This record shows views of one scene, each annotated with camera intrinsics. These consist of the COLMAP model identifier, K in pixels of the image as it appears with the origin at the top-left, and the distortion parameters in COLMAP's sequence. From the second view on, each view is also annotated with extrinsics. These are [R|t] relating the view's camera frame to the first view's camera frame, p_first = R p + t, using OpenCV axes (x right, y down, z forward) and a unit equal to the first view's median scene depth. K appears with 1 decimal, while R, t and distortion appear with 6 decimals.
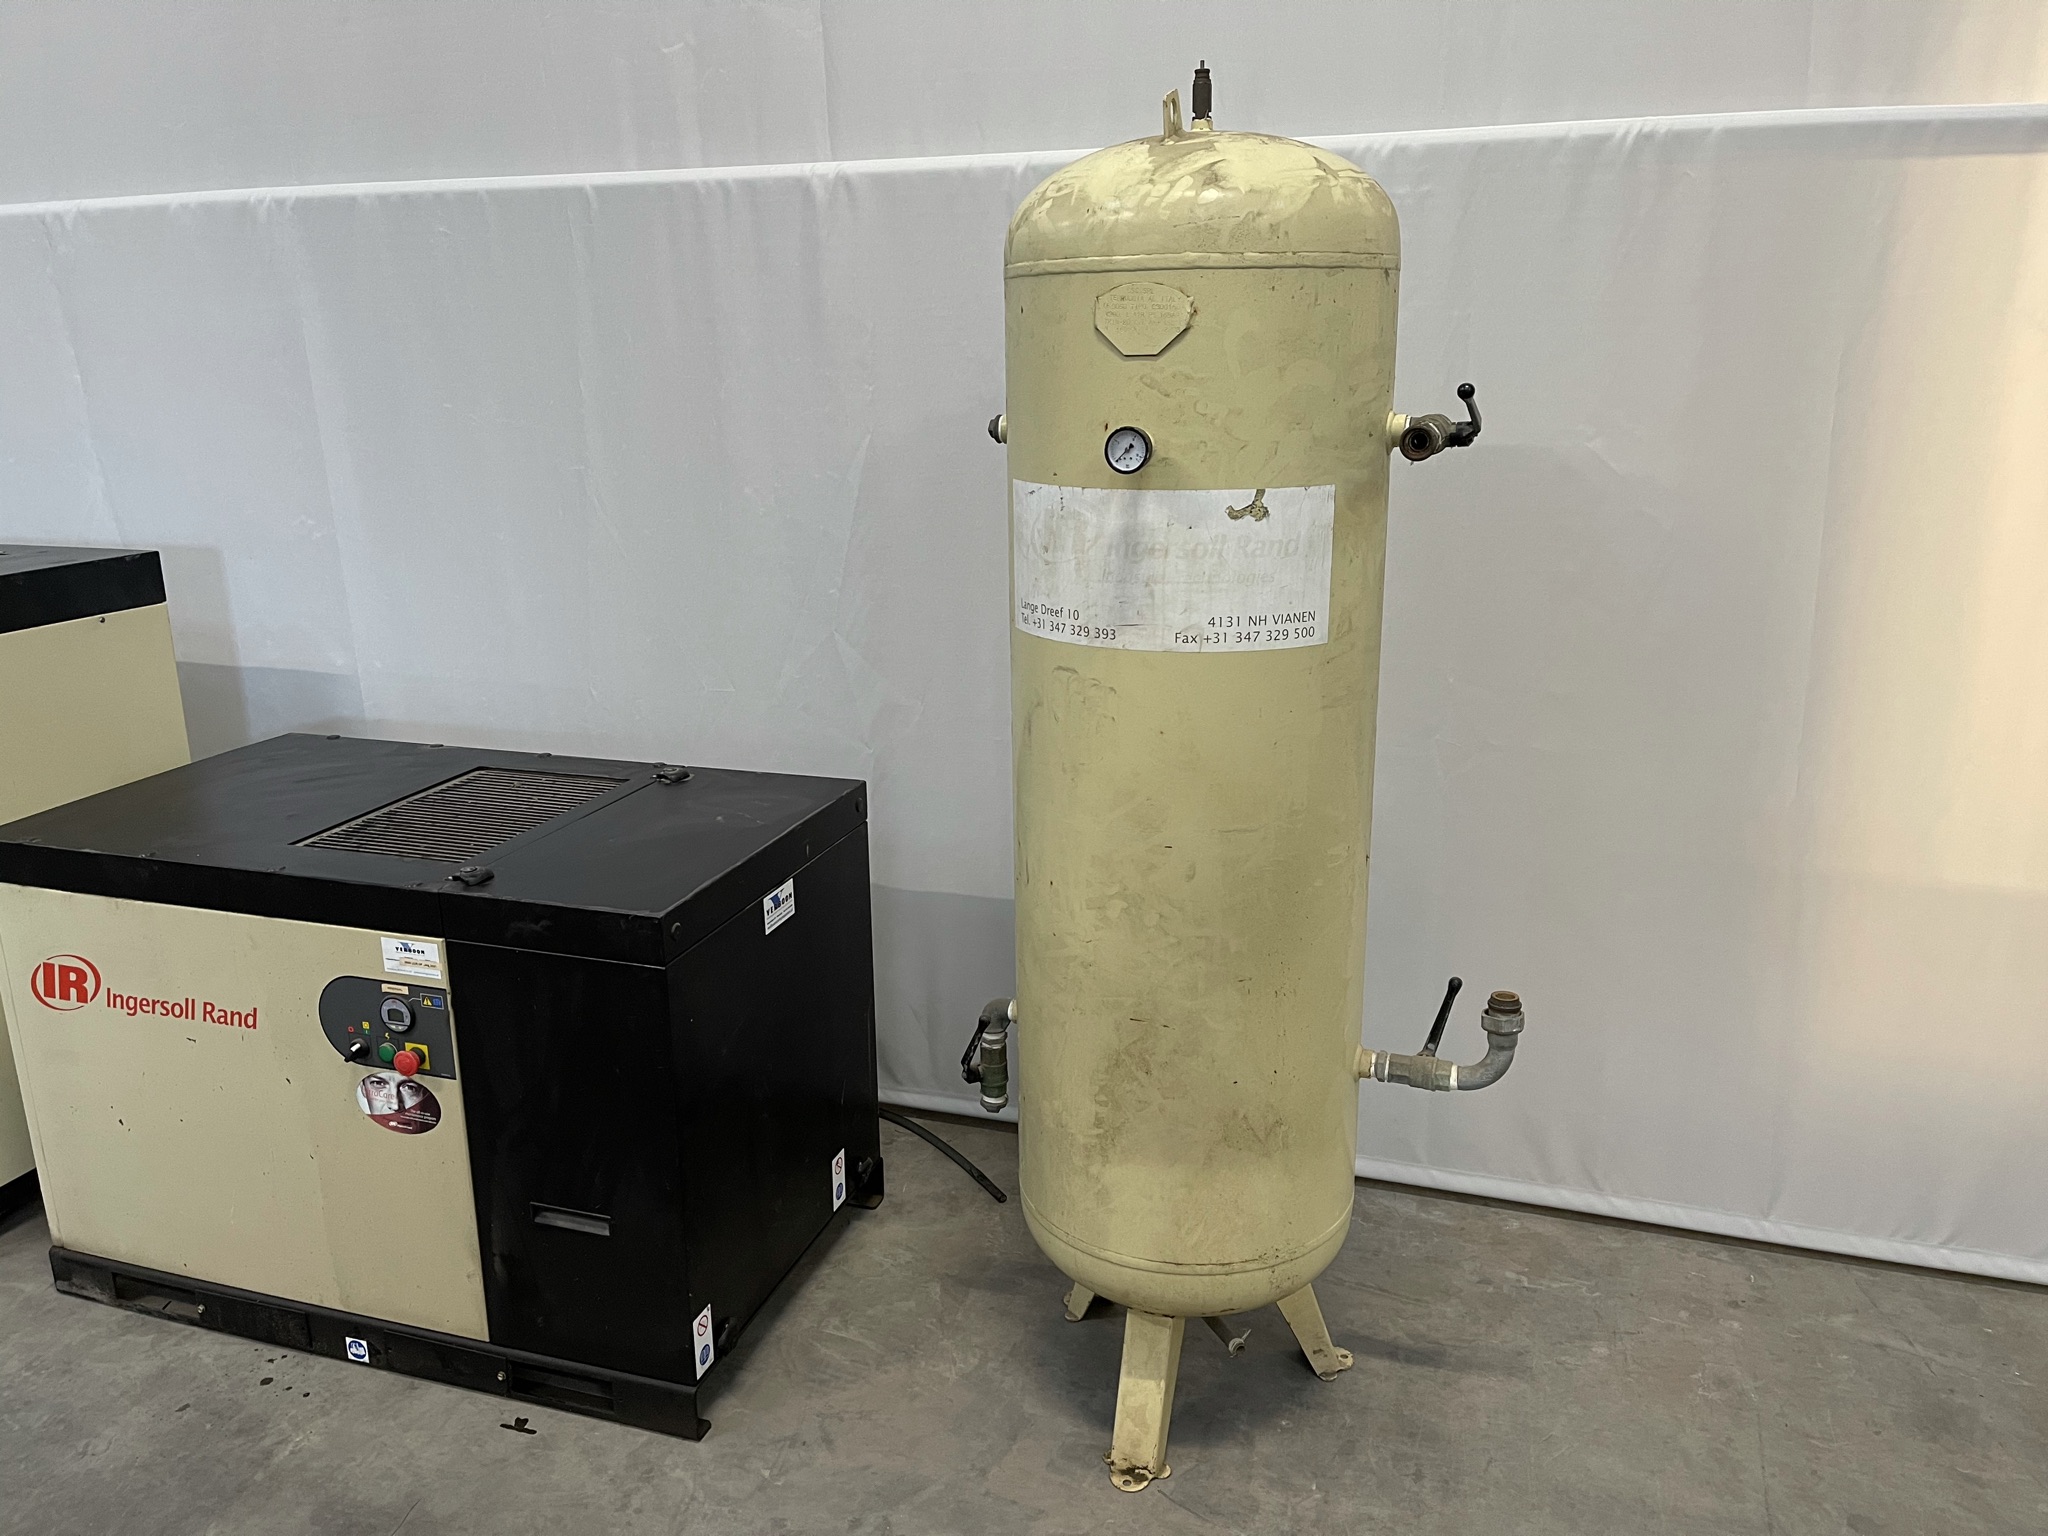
lens RADIAL K [[1610.6, 0, 1103.5], [0, 1610.6, 747.2], [0, 0, 1]] dist [0.071484, -0.107659]
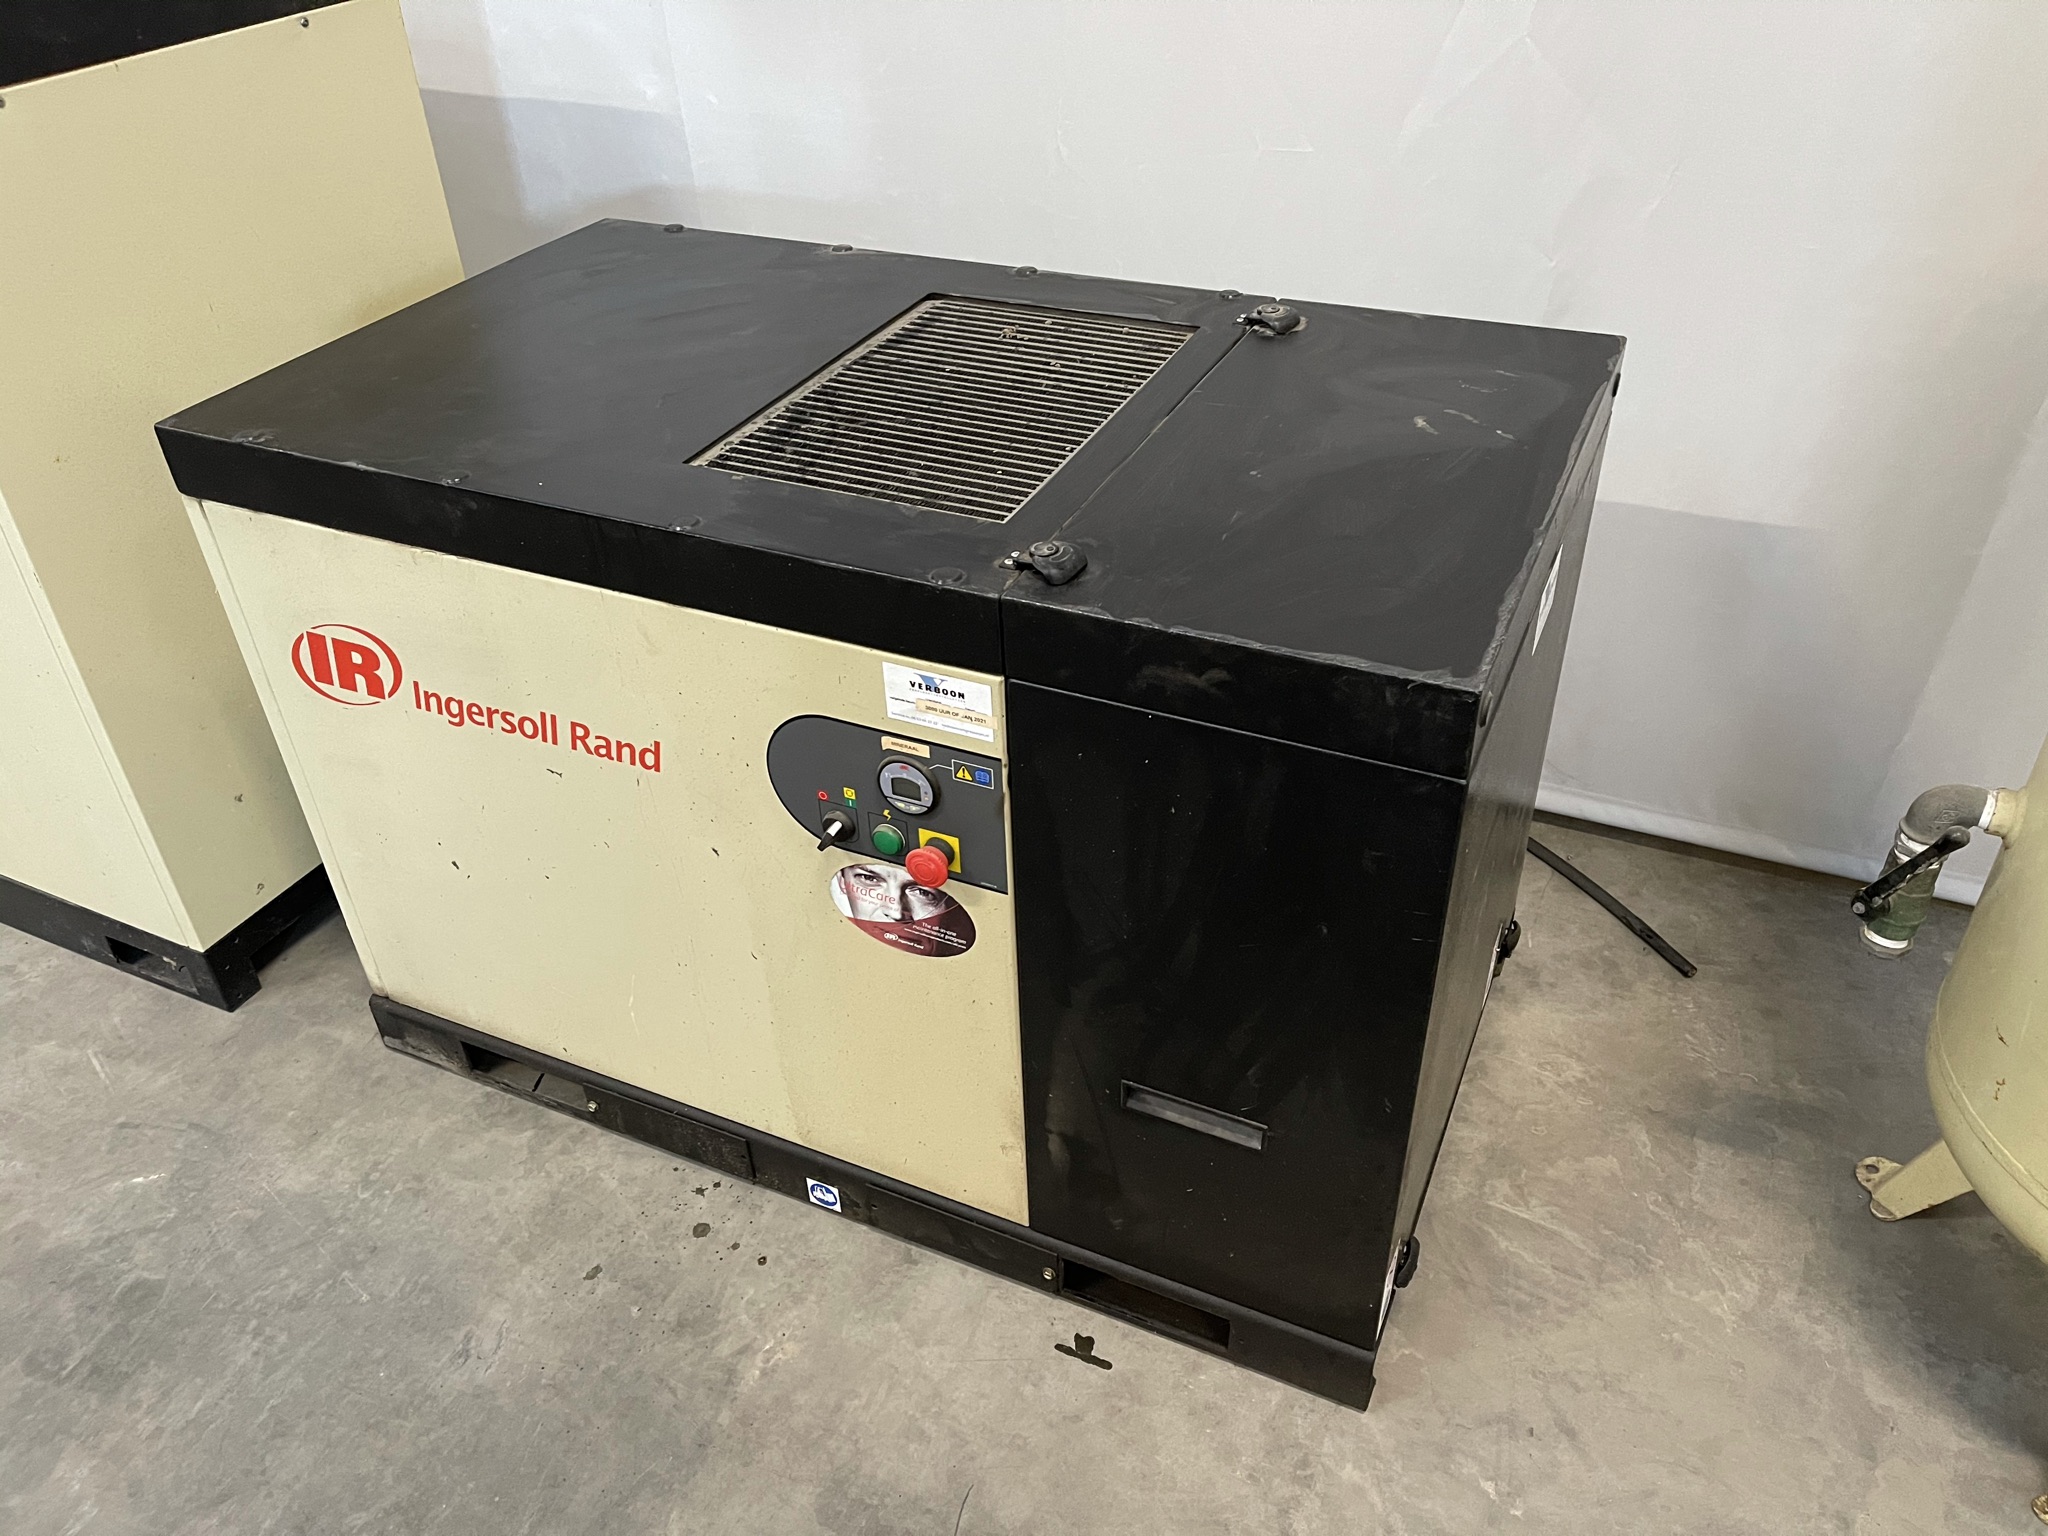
lens RADIAL K [[1610.6, 0, 1031.3], [0, 1610.6, 766.5], [0, 0, 1]] dist [0.071484, -0.107659]
pose [[0.989384, 0.054250, -0.134819, -0.297323], [-0.003556, 0.936470, 0.350729, -0.038876], [0.145281, -0.346526, 0.926722, 0.456183]]
